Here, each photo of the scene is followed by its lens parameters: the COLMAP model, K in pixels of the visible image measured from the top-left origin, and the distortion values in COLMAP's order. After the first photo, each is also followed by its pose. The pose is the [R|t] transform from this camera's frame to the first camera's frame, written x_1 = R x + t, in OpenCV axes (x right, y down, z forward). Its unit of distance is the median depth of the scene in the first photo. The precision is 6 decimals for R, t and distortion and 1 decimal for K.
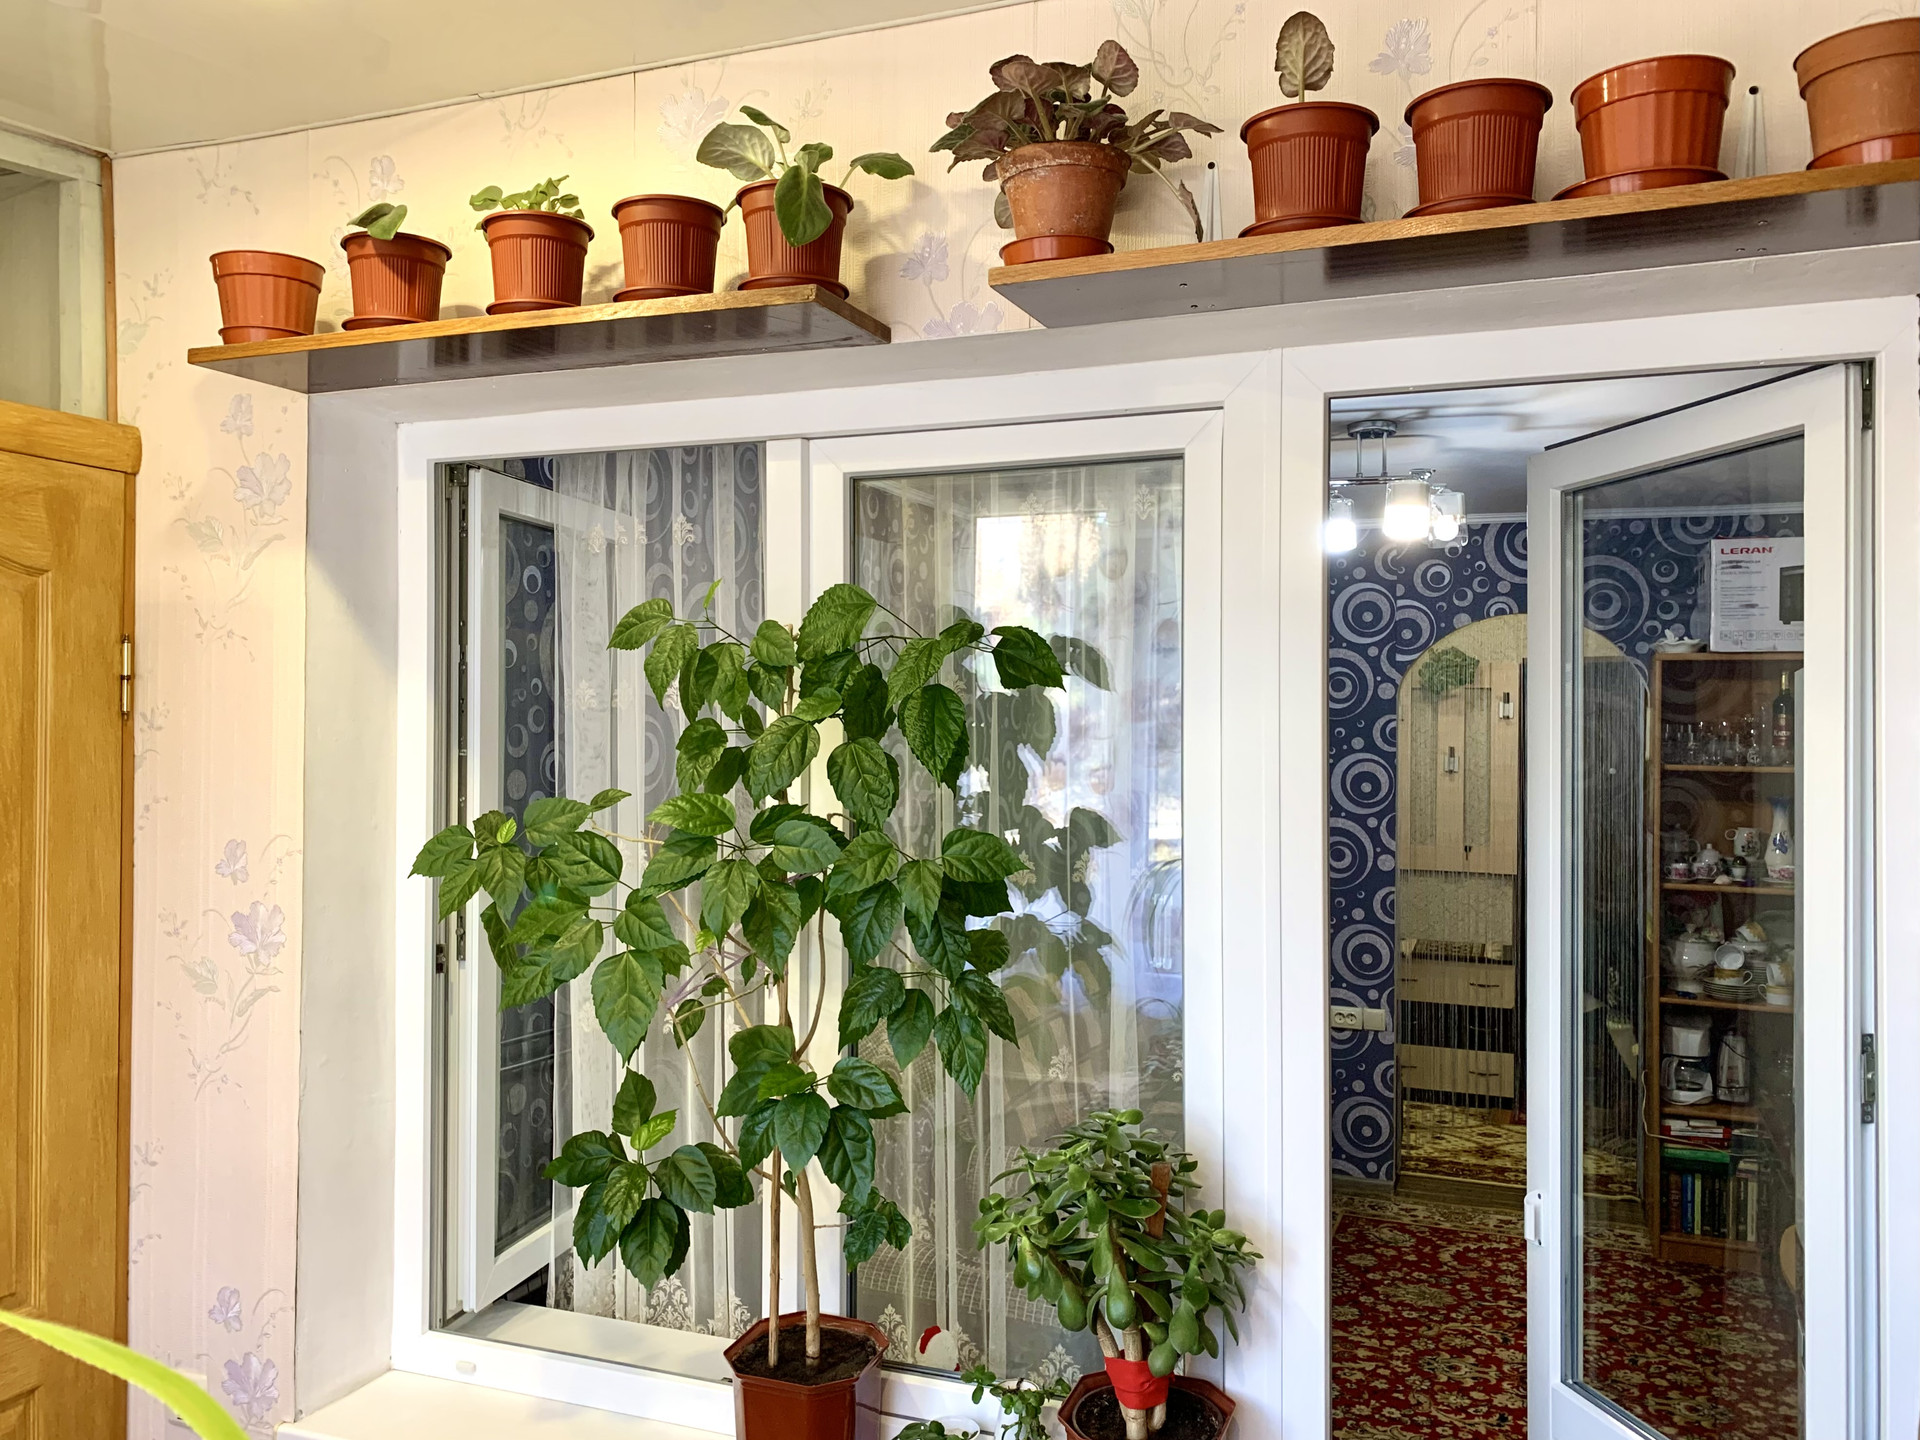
lens RADIAL K [[1464.1, 0, 955.9], [0, 1464.1, 722.3], [0, 0, 1]] dist [0.018799, -0.016950]
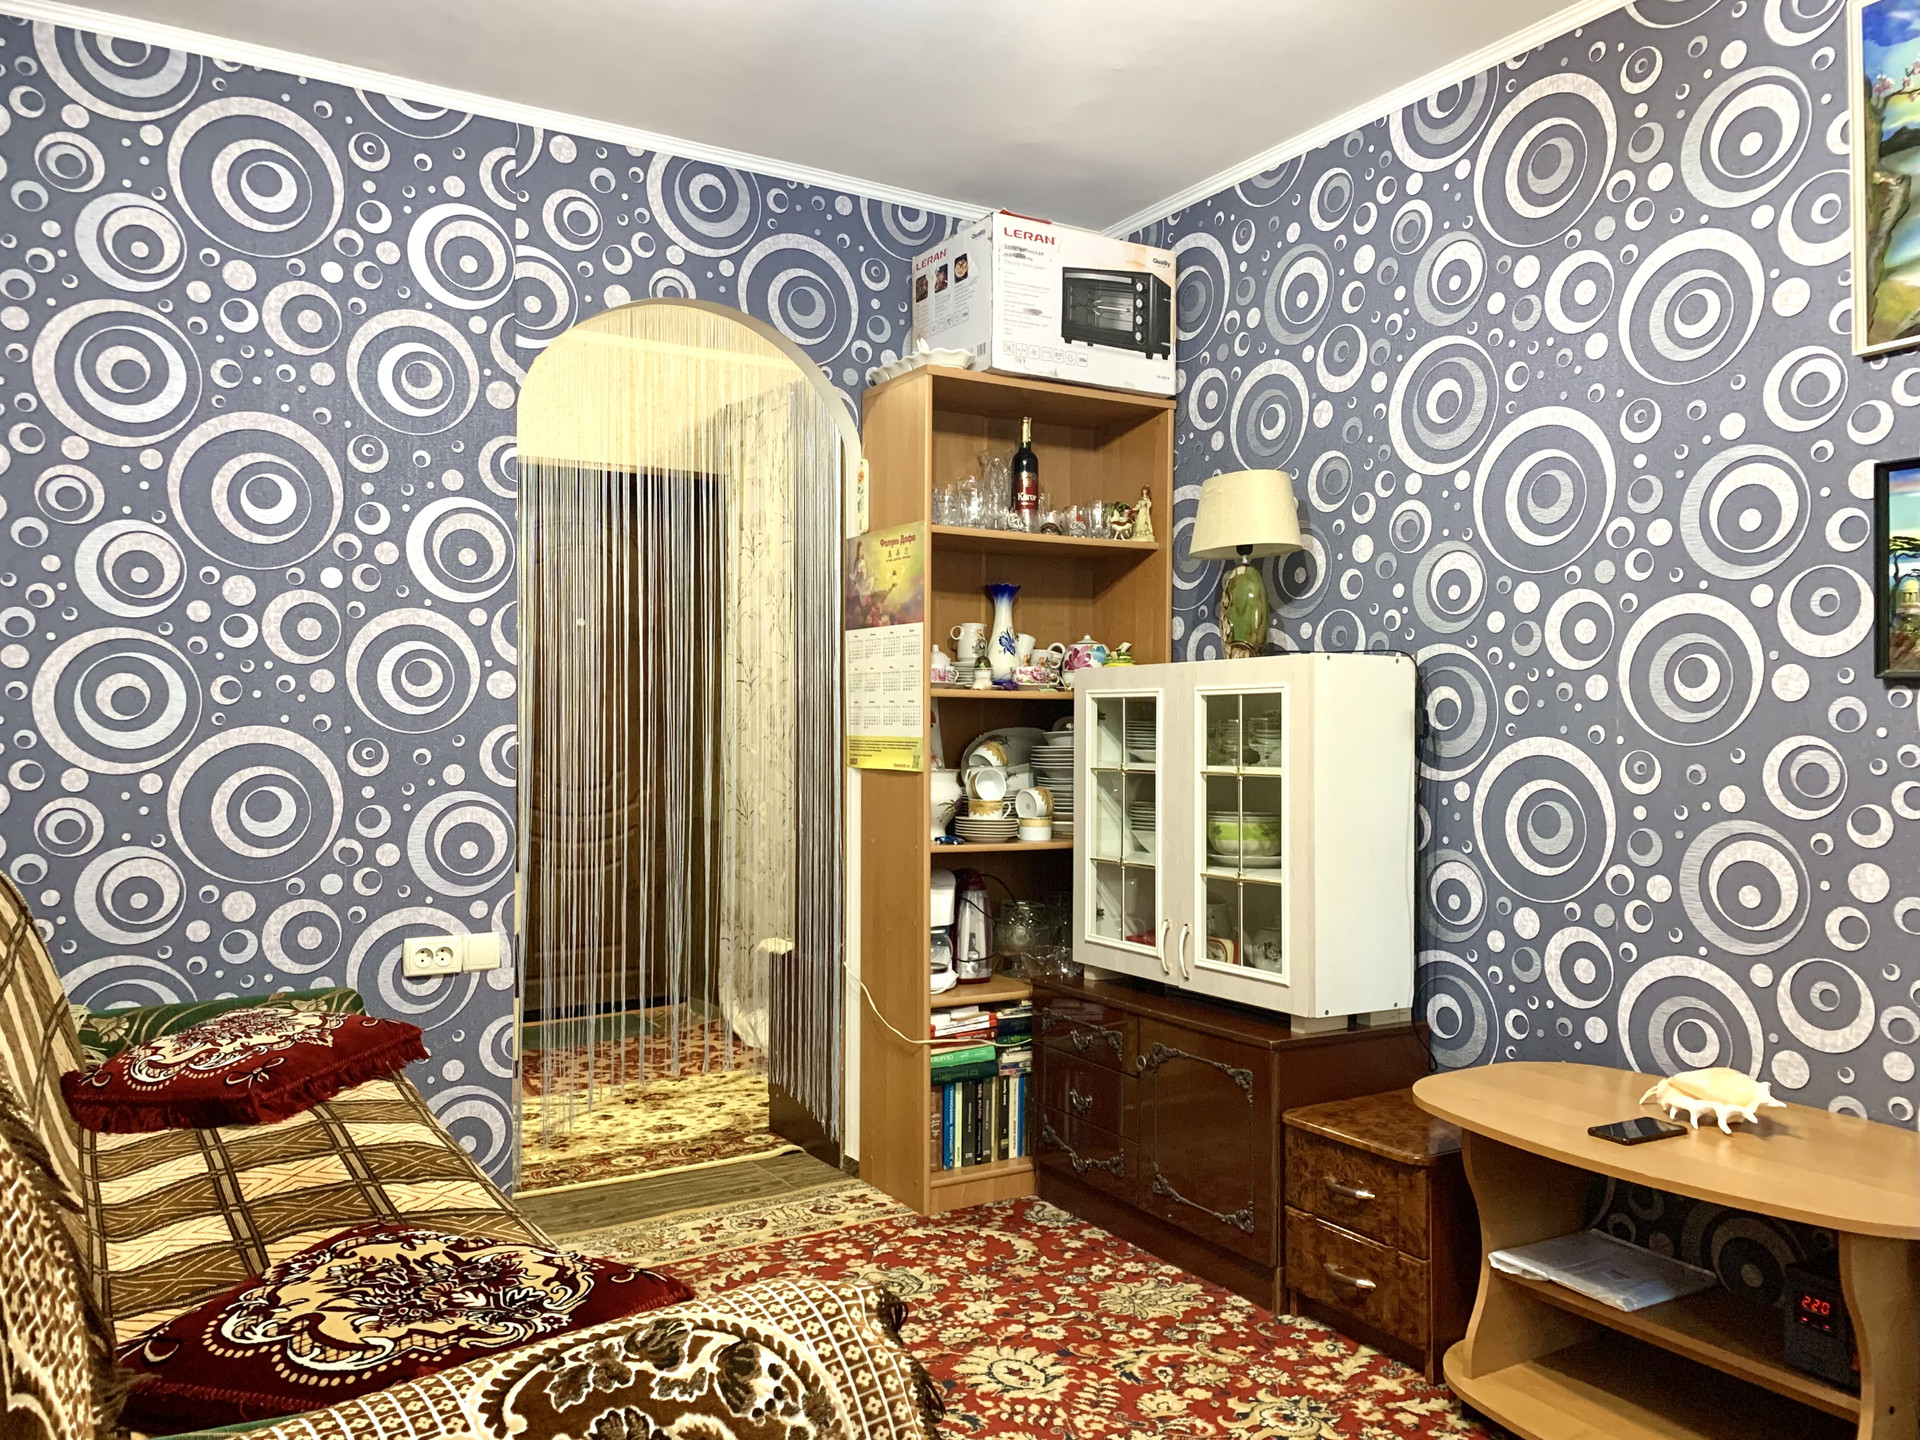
lens RADIAL K [[1464.1, 0, 965.2], [0, 1464.1, 706.6], [0, 0, 1]] dist [0.018799, -0.016950]
pose [[0.597319, -0.001981, 0.802002, -0.071038], [-0.000131, 0.999997, 0.002568, 0.104558], [-0.802004, -0.001639, 0.597316, 0.501787]]
